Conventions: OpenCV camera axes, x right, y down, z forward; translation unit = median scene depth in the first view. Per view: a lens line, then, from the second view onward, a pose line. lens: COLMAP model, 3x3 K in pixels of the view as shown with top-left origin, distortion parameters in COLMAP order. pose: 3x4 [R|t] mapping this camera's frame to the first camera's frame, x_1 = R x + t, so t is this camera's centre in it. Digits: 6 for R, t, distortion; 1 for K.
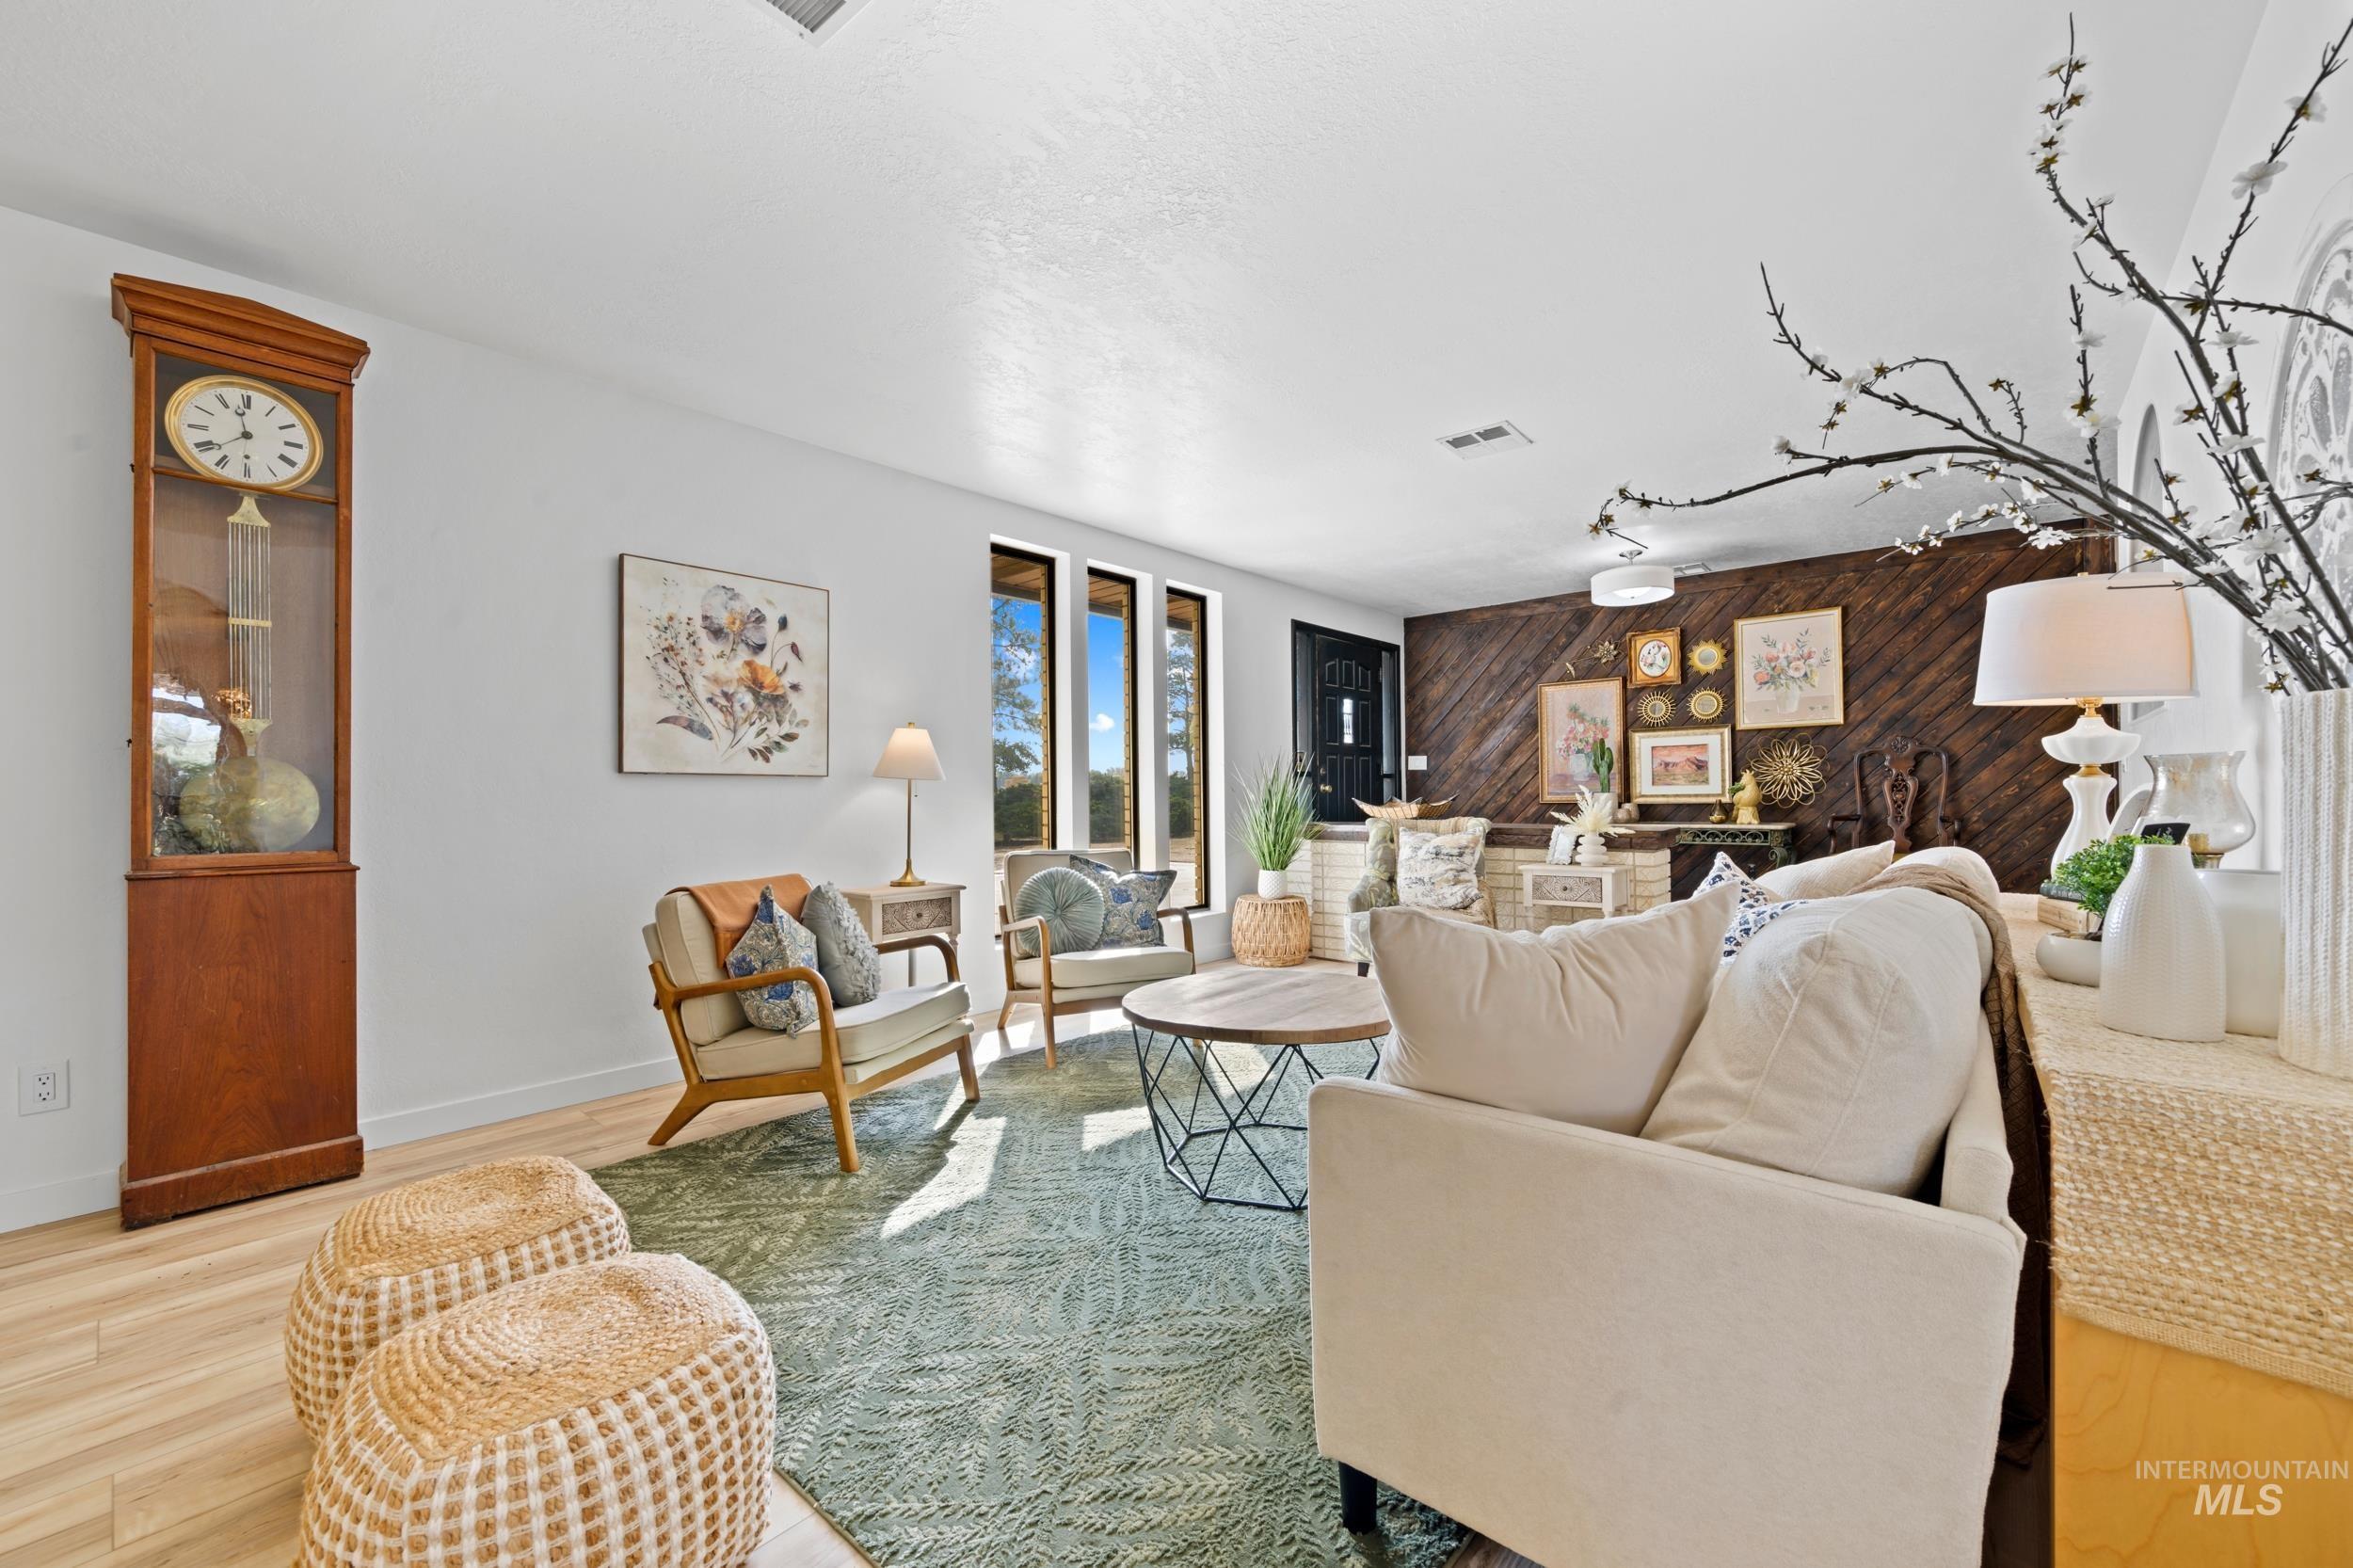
lens RADIAL K [[923.0, 0, 1178.2], [0, 923.0, 793.5], [0, 0, 1]] dist [-0.002826, -0.000081]
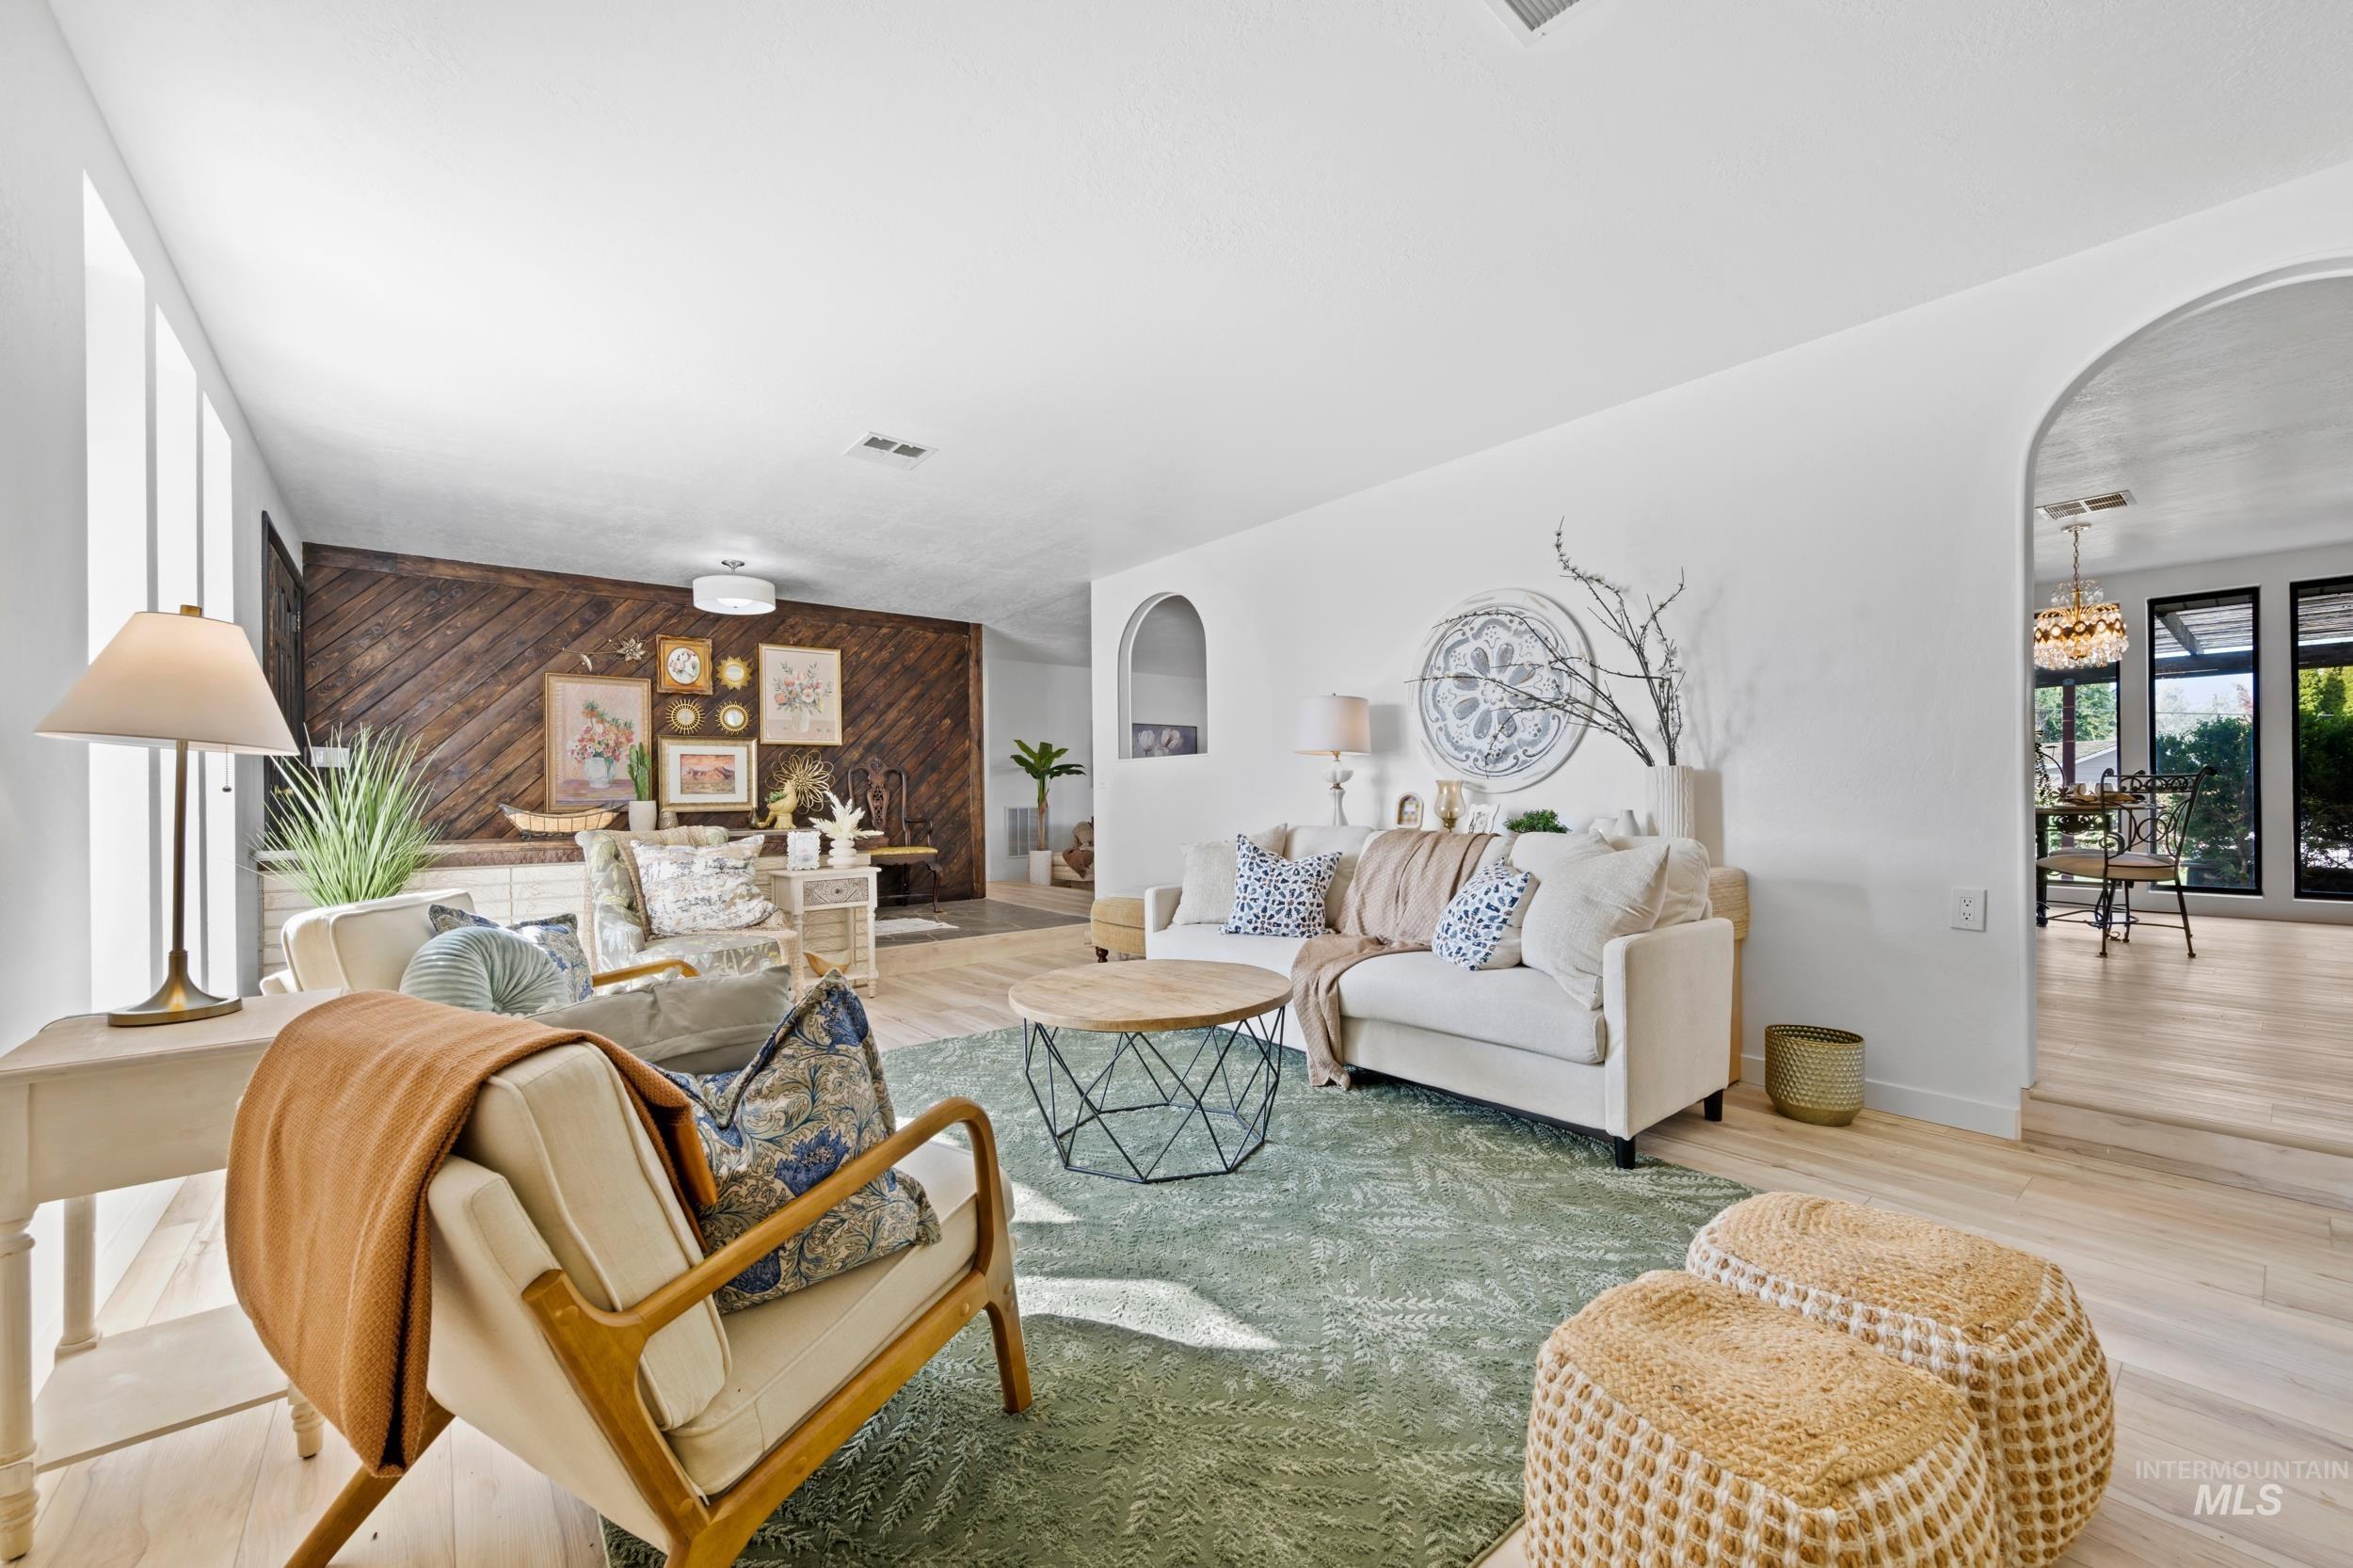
lens RADIAL K [[923.0, 0, 1177.7], [0, 923.0, 789.6], [0, 0, 1]] dist [-0.002826, -0.000081]
pose [[0.171798, 0.016617, 0.984992, -0.392353], [0.004366, 0.999835, -0.017629, 0.006958], [-0.985123, 0.007329, 0.171697, 0.329889]]
